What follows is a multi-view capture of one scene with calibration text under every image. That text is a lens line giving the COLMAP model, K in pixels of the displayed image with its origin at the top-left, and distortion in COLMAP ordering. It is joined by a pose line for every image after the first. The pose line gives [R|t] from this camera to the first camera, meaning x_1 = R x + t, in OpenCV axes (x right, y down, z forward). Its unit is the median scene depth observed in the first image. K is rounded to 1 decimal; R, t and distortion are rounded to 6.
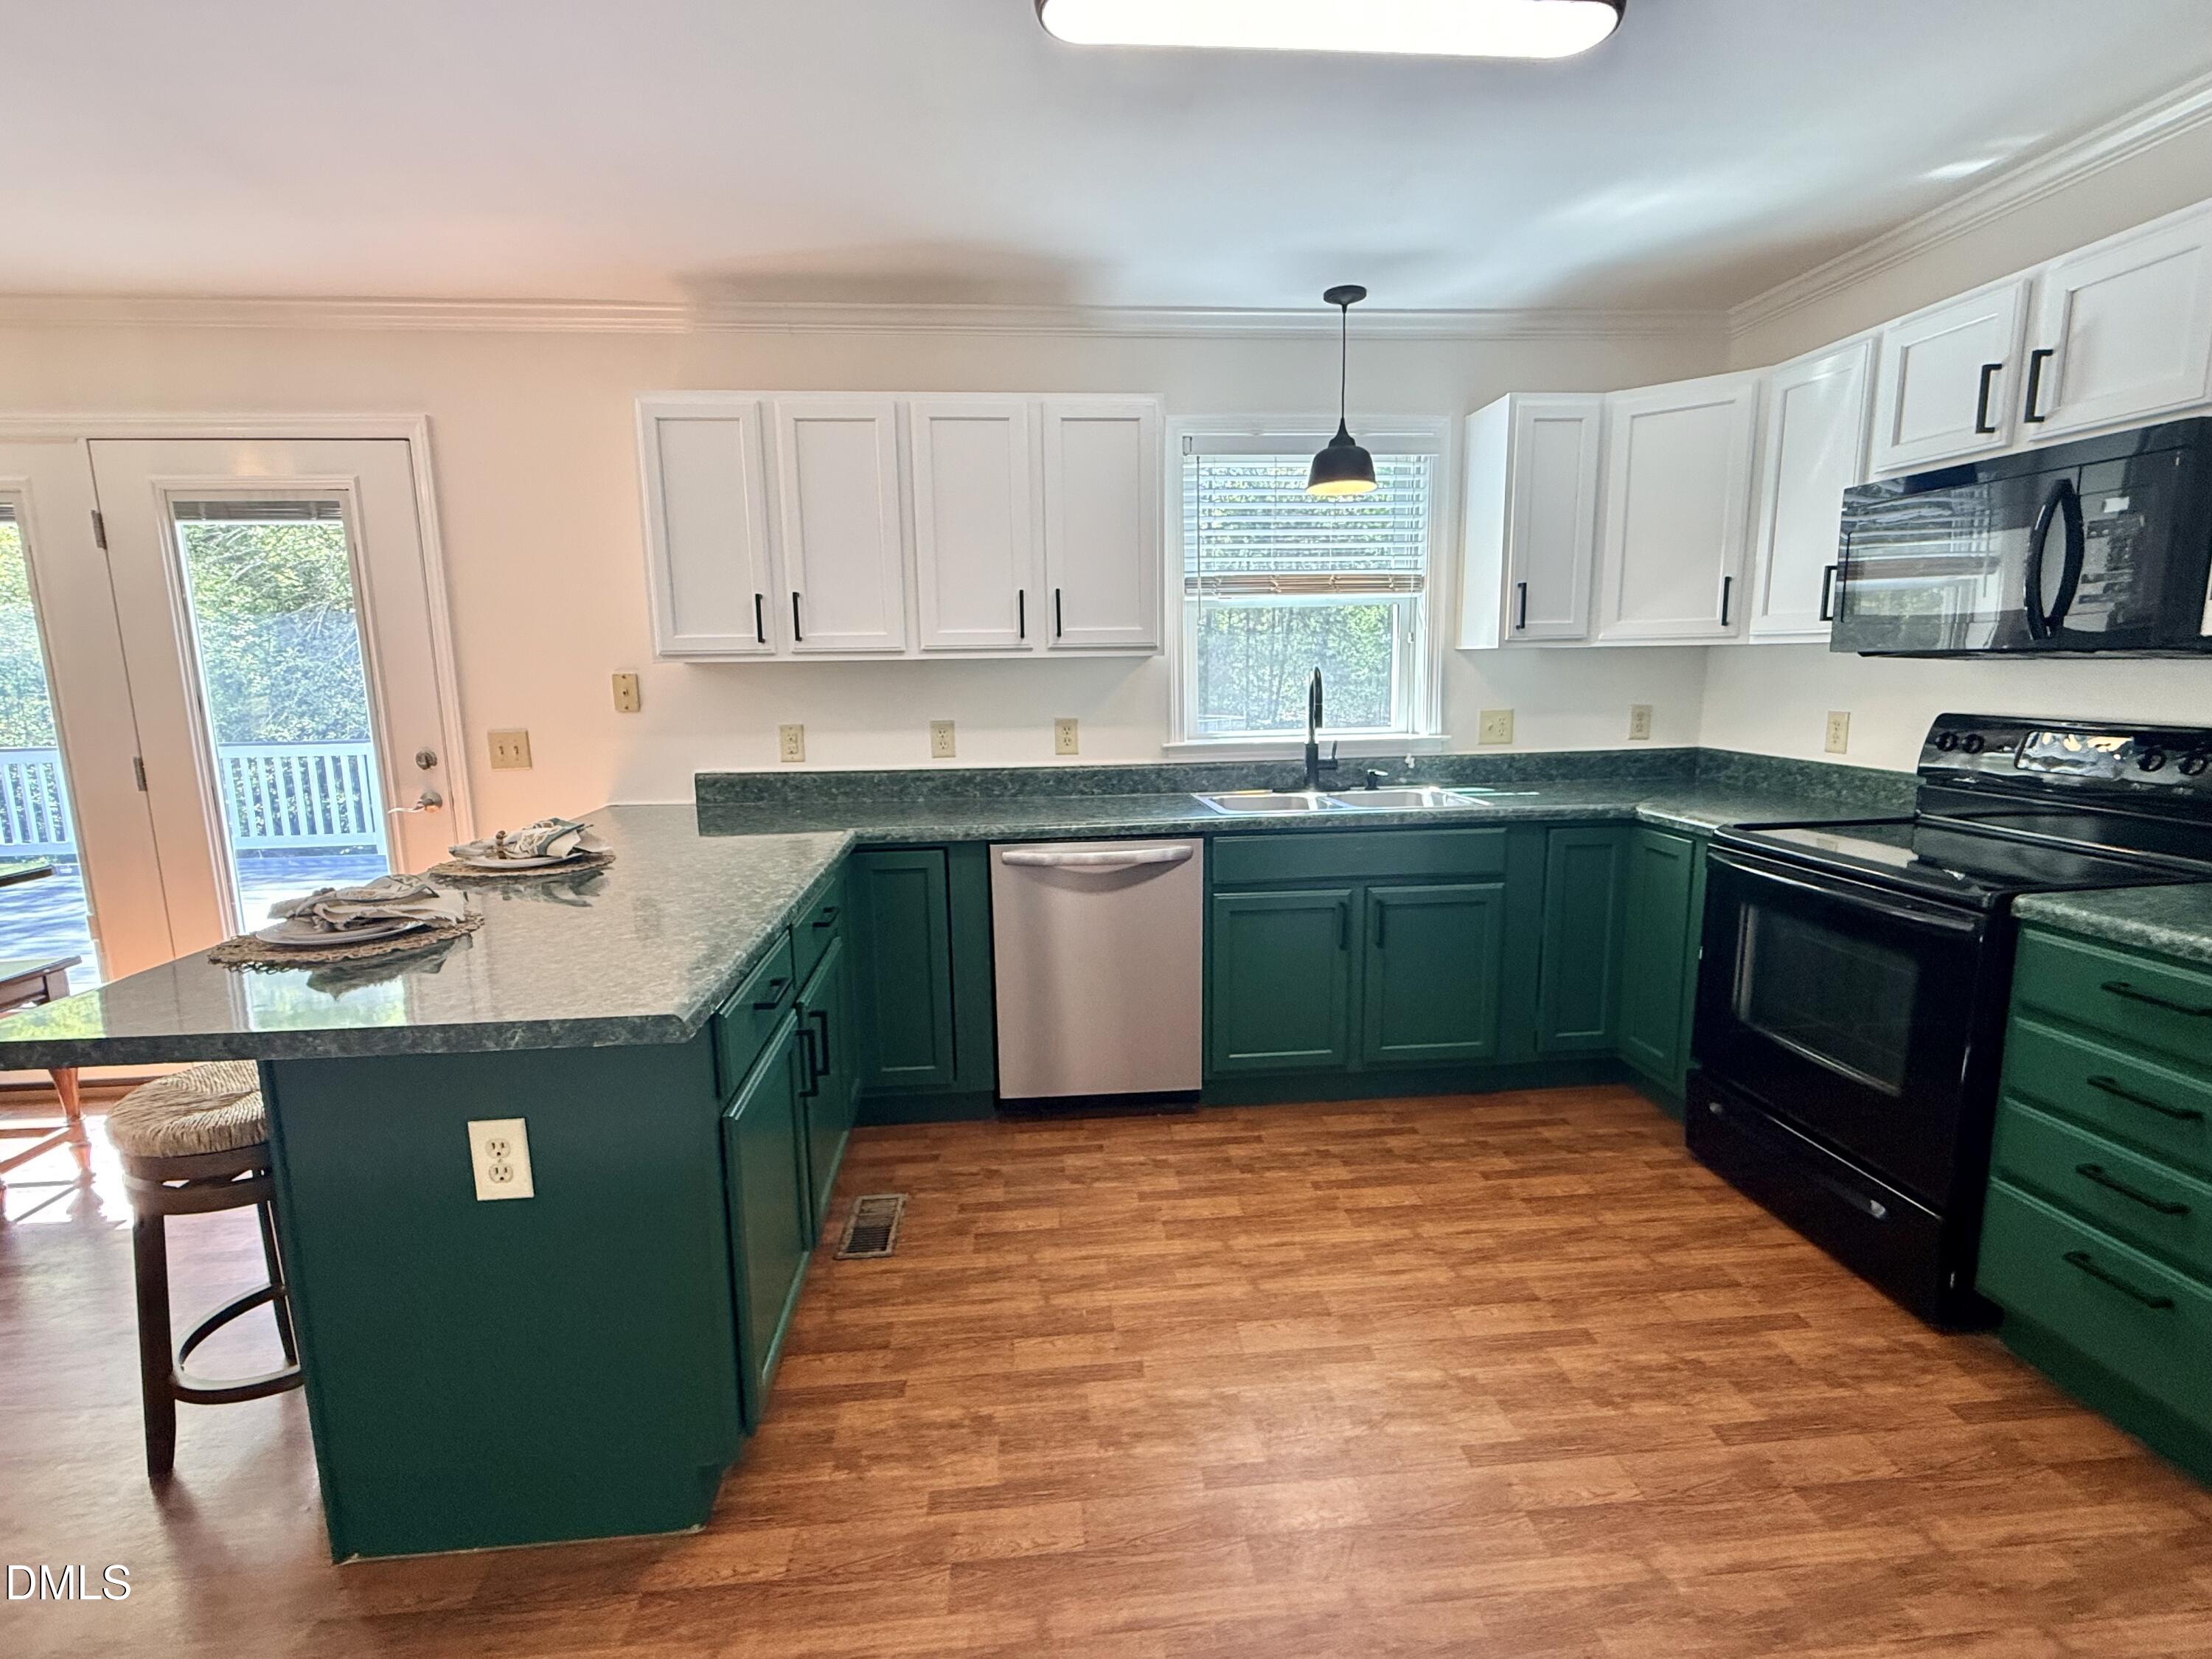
lens RADIAL K [[1025.7, 0, 1101.1], [0, 1025.7, 828.2], [0, 0, 1]] dist [0.001518, -0.000103]
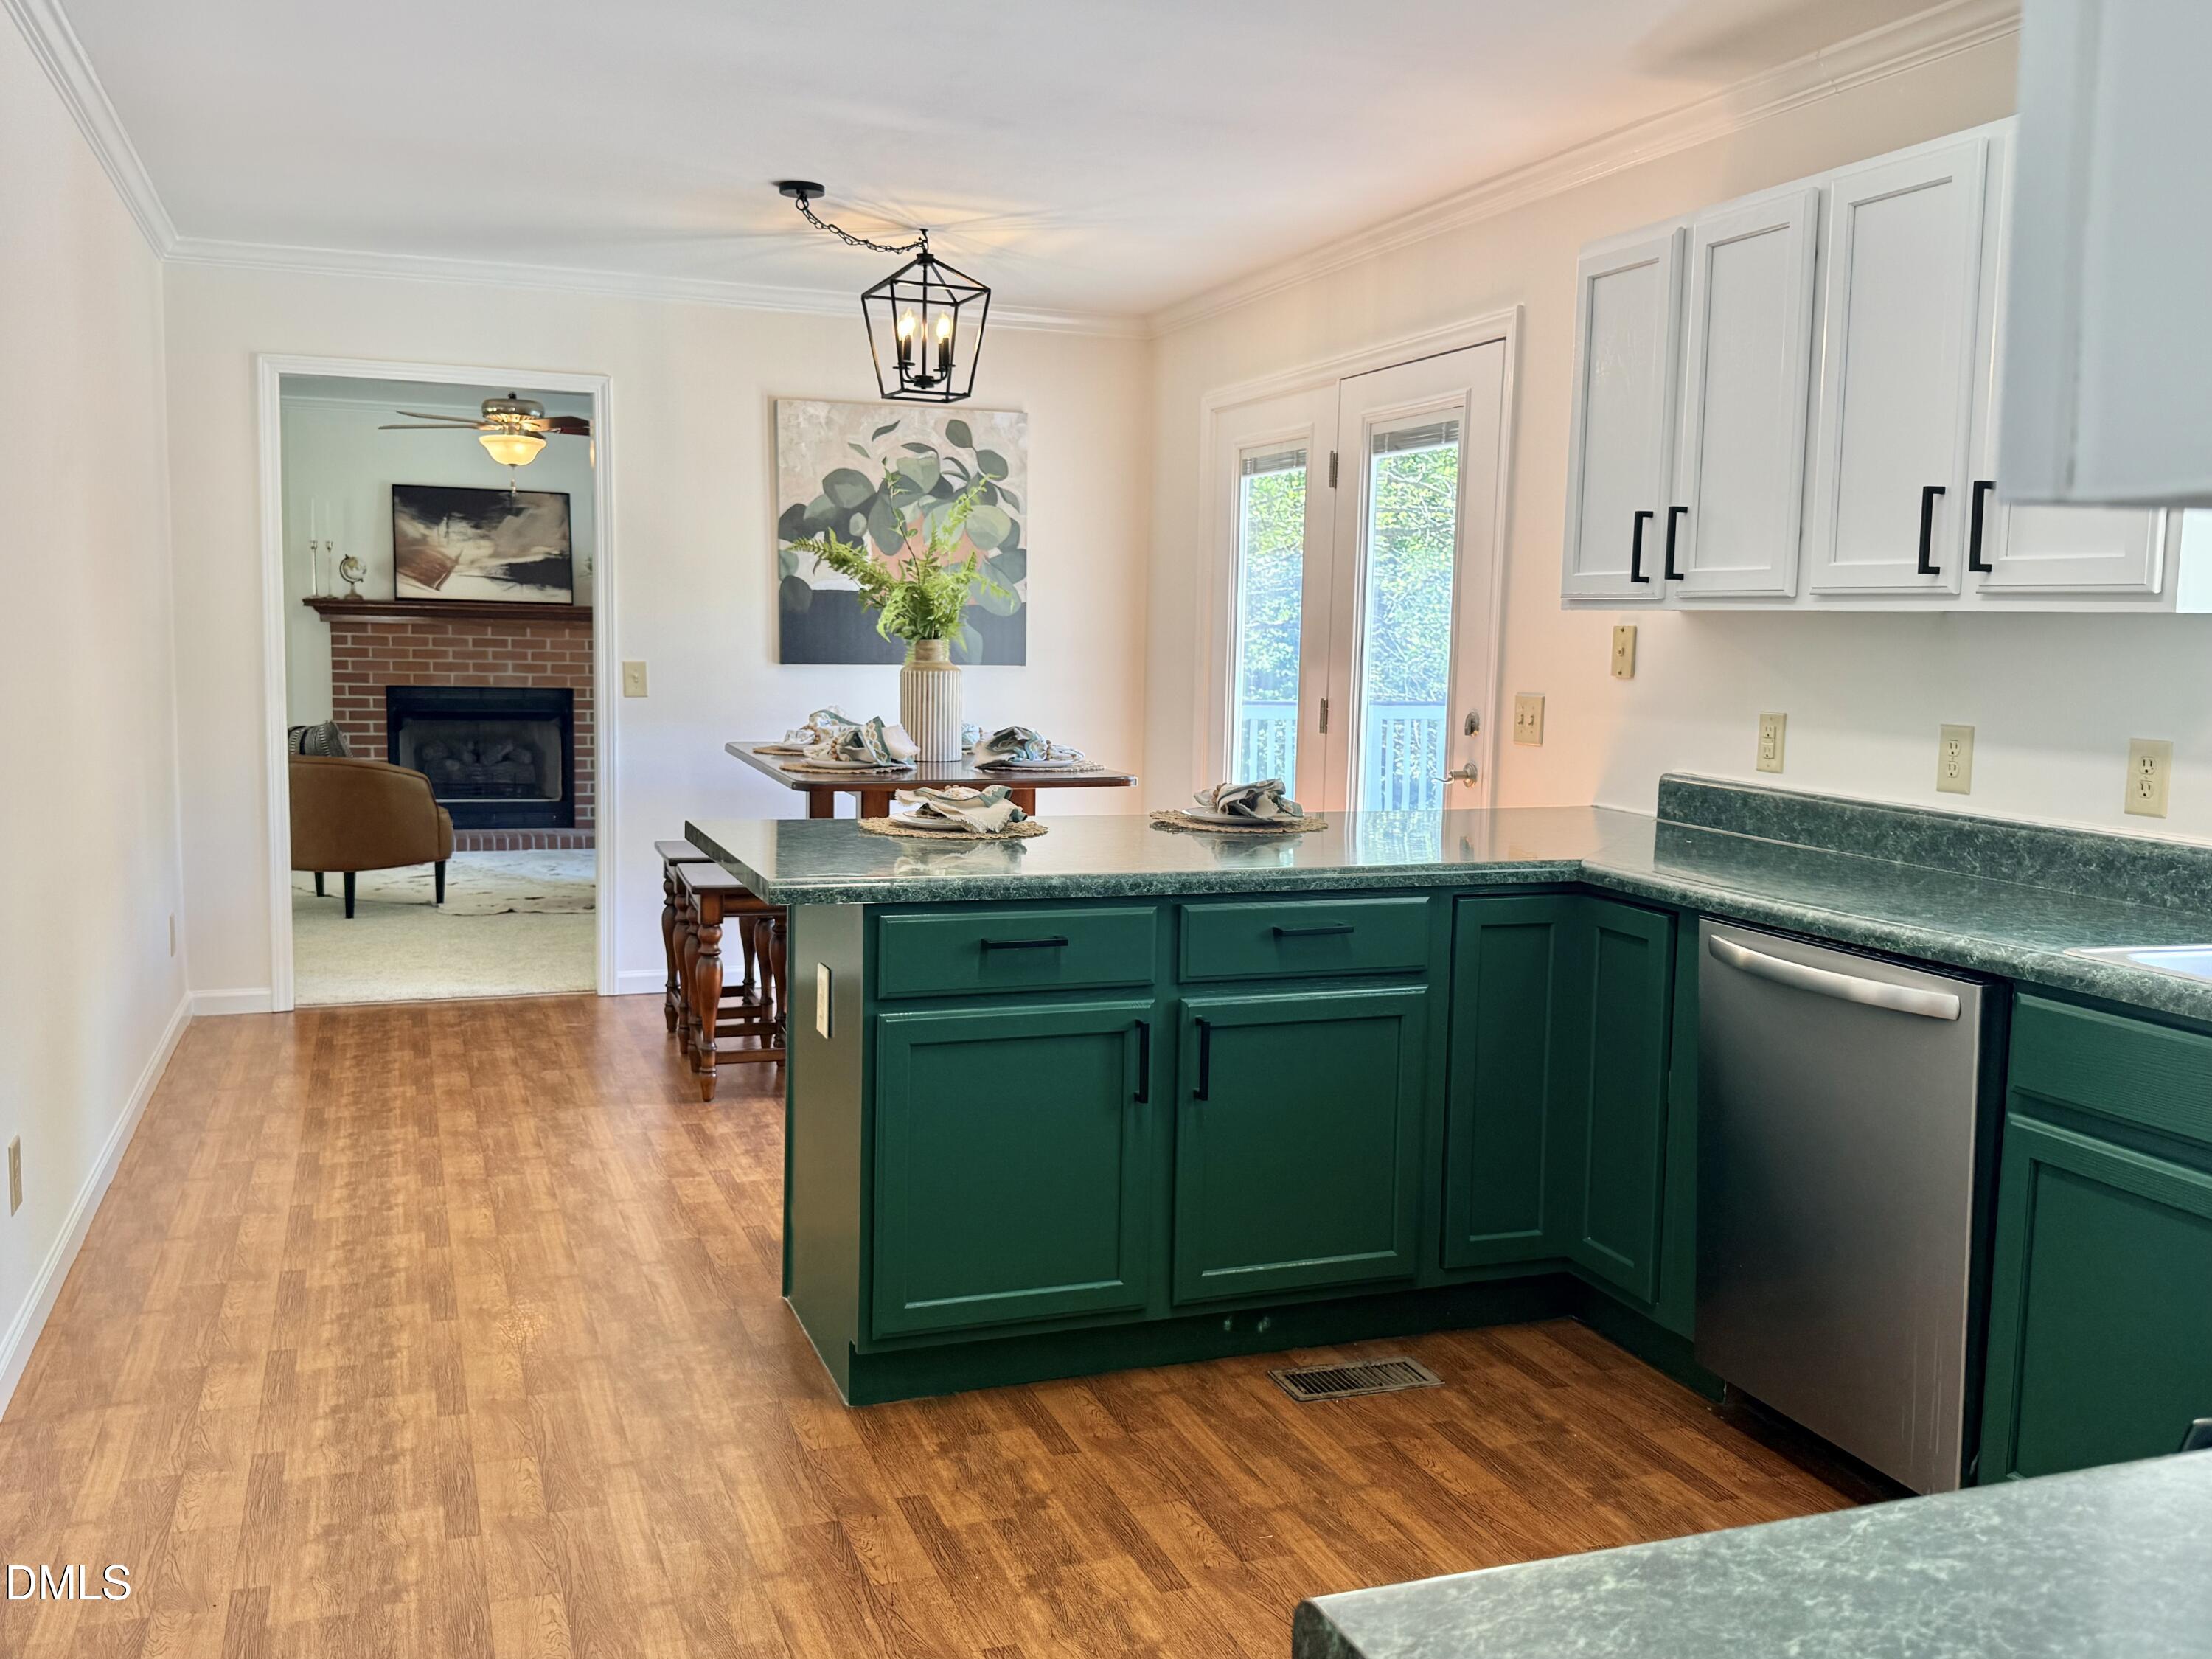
lens RADIAL K [[1903.6, 0, 1093.9], [0, 1903.6, 834.7], [0, 0, 1]] dist [0.200295, -0.441278]
pose [[0.259815, 0.129272, -0.956967, 0.828630], [-0.179447, 0.980201, 0.083691, -0.059619], [0.948839, 0.149981, 0.277868, 0.325670]]
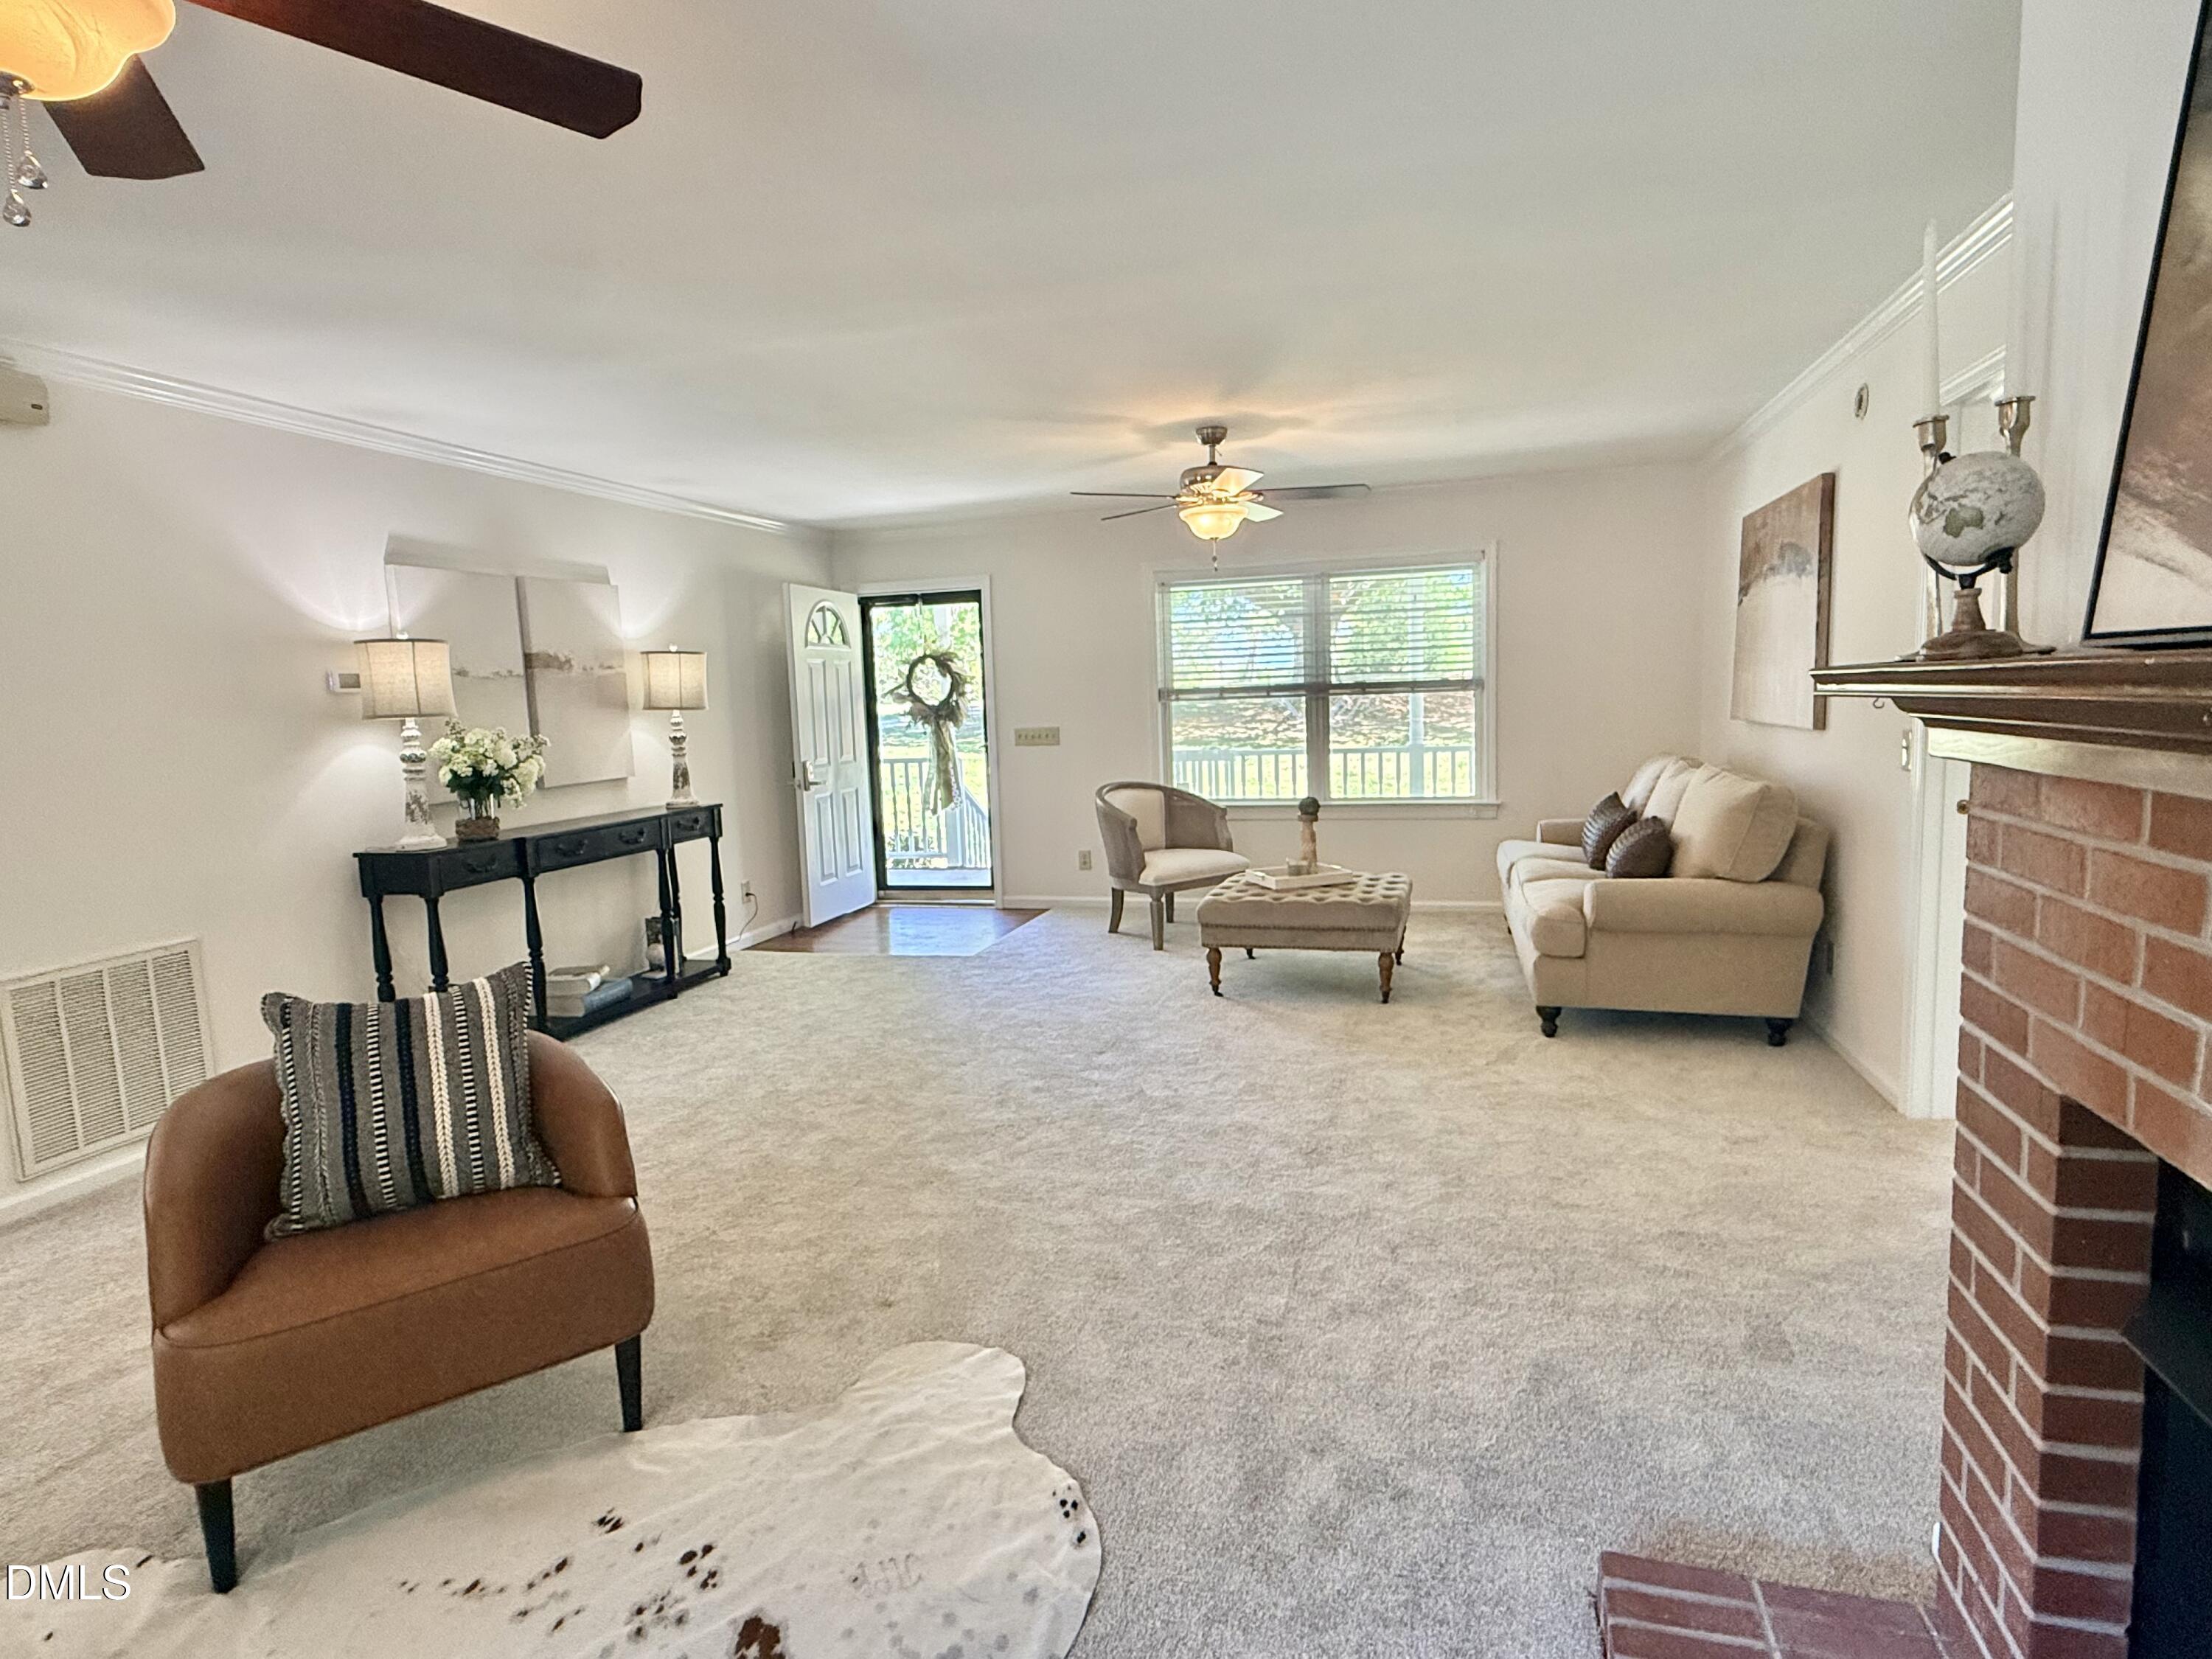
lens RADIAL K [[1182.1, 0, 1106.0], [0, 1182.1, 829.5], [0, 0, 1]] dist [-0.001325, 0.001786]
pose [[-0.931847, 0.012282, 0.362643, -2.740396], [0.110777, 0.961341, 0.252094, -0.031778], [-0.345527, 0.275086, -0.897184, 0.507790]]
